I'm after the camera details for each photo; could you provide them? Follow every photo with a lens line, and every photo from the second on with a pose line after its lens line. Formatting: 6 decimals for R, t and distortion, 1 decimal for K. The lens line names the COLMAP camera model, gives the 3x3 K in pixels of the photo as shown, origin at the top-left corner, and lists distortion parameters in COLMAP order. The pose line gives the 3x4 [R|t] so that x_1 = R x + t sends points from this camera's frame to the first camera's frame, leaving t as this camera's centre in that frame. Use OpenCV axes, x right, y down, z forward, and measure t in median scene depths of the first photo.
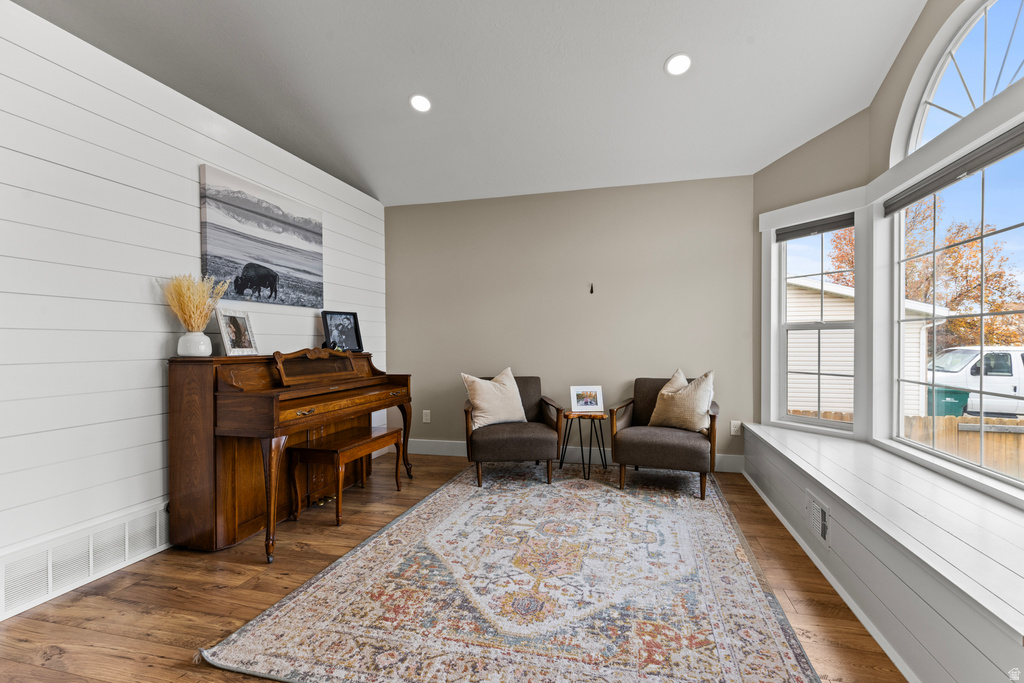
lens RADIAL K [[463.3, 0, 516.8], [0, 463.3, 341.8], [0, 0, 1]] dist [0.006715, 0.000996]
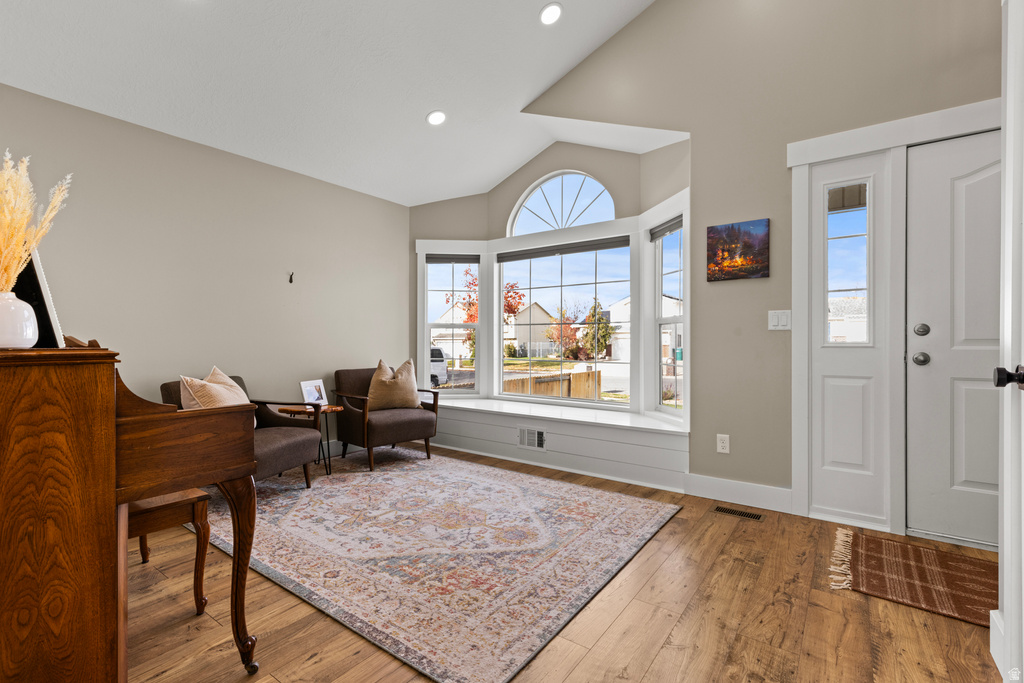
lens RADIAL K [[463.3, 0, 510.7], [0, 463.3, 339.9], [0, 0, 1]] dist [0.006715, 0.000996]
pose [[0.374688, 0.006582, 0.927127, -0.857923], [-0.002274, 0.999978, -0.006180, 0.023753], [-0.927148, 0.000207, 0.374695, 0.383082]]
